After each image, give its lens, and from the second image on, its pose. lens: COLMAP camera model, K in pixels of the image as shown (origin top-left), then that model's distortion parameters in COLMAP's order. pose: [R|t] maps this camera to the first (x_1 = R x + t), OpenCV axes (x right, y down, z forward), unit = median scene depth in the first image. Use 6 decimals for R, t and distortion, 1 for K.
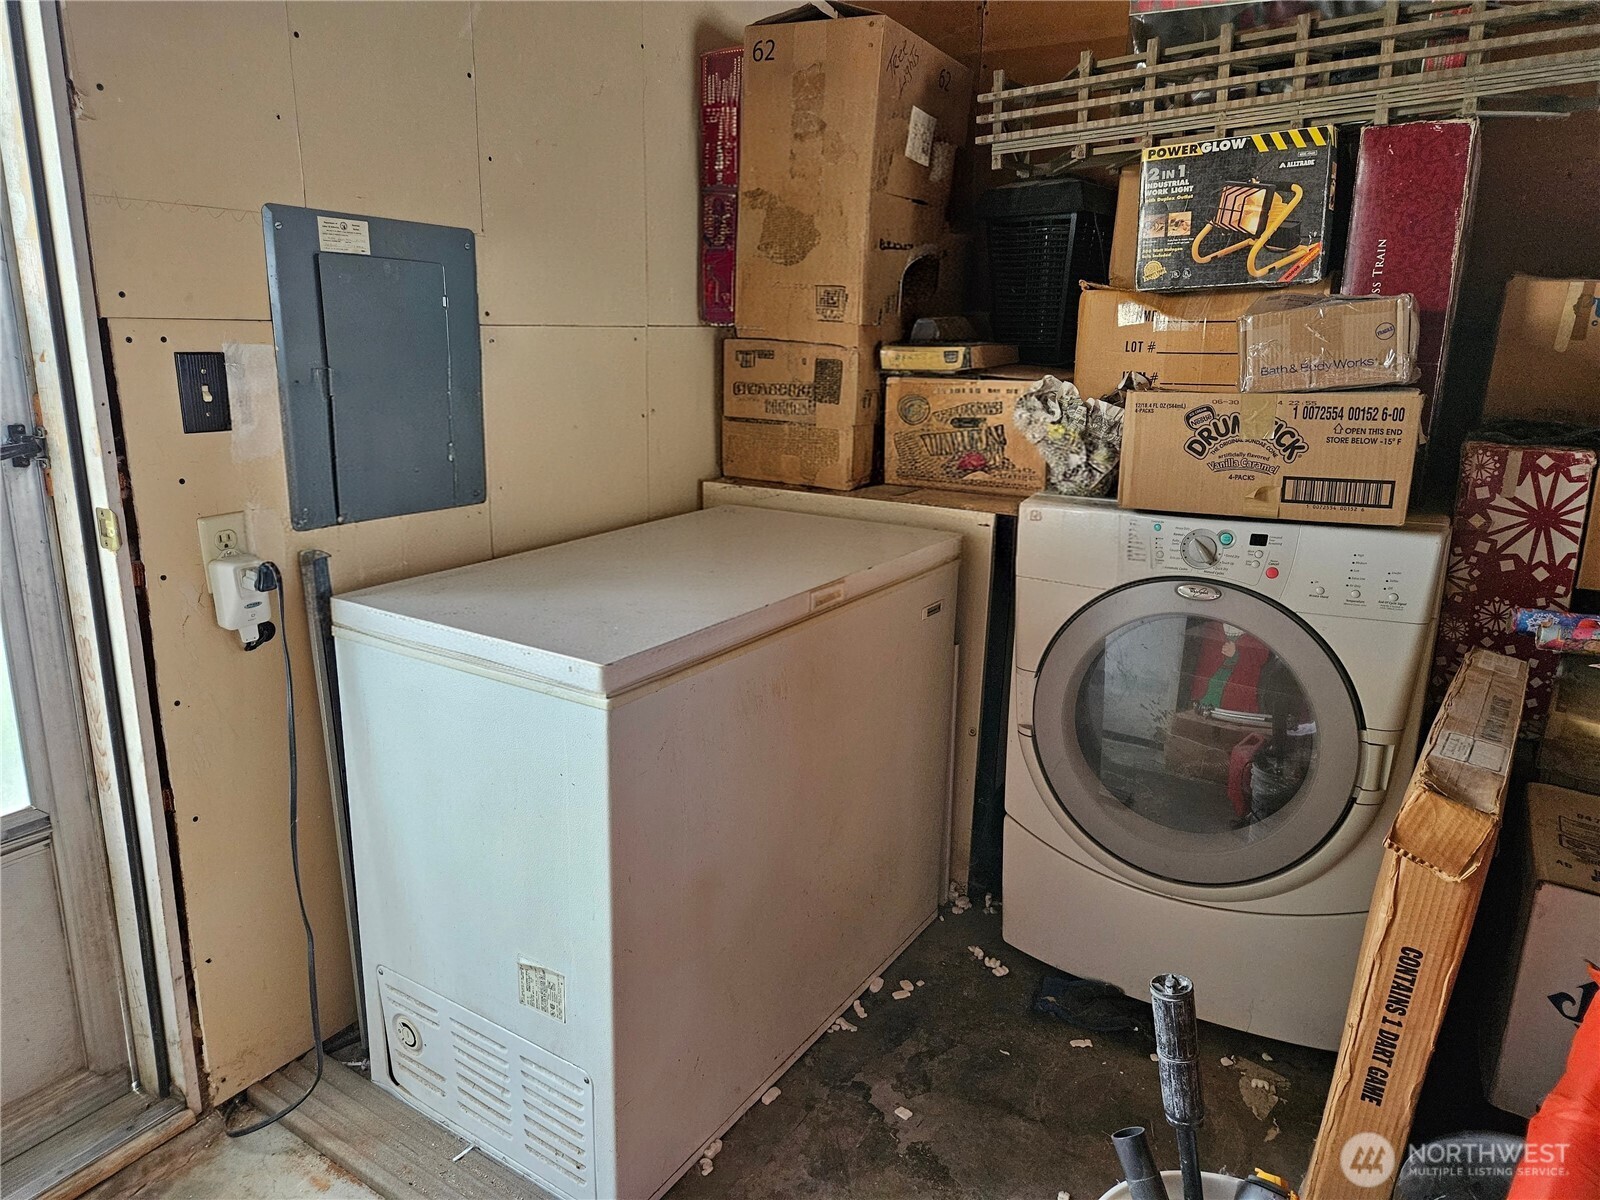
lens RADIAL K [[1075.5, 0, 805.9], [0, 1075.5, 598.6], [0, 0, 1]] dist [0.053407, -0.038273]
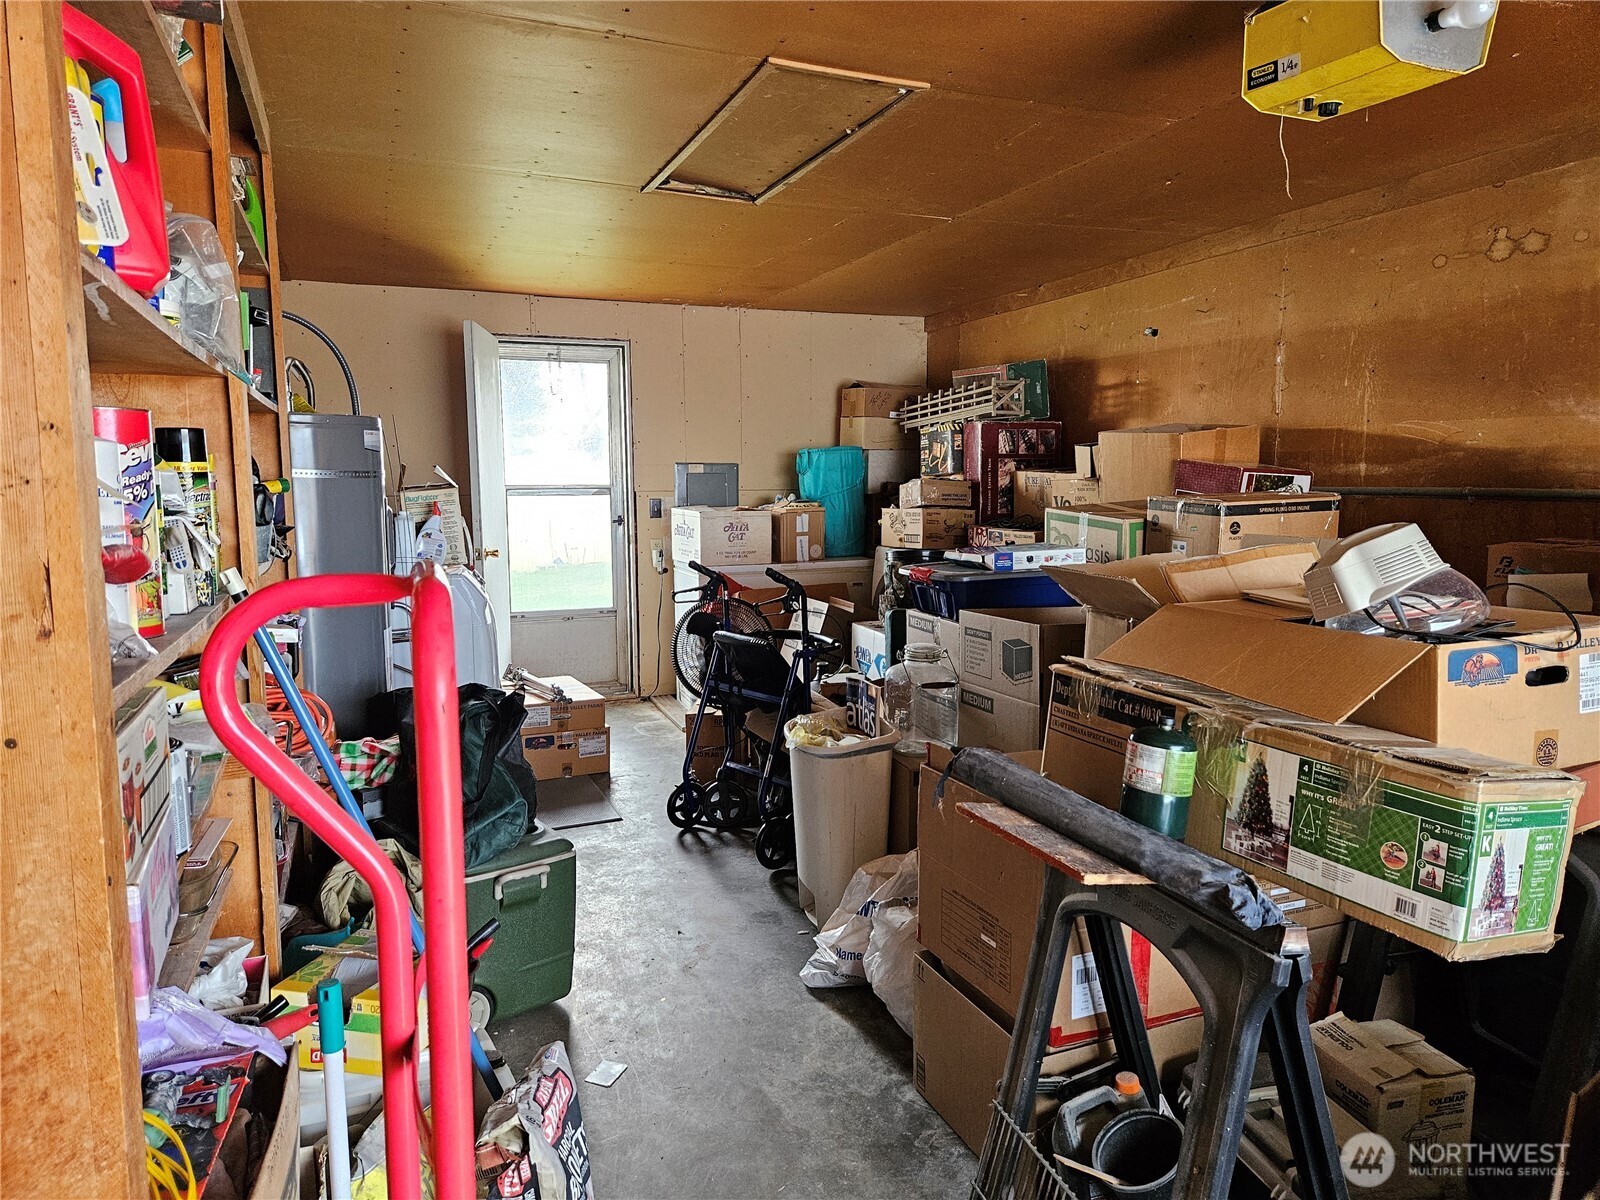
lens RADIAL K [[1075.5, 0, 799.6], [0, 1075.5, 604.1], [0, 0, 1]] dist [0.053407, -0.038273]
pose [[0.799705, 0.050081, -0.598300, 1.854761], [-0.127733, 0.987893, -0.088039, 0.362350], [0.586648, 0.146828, 0.796421, -1.482905]]
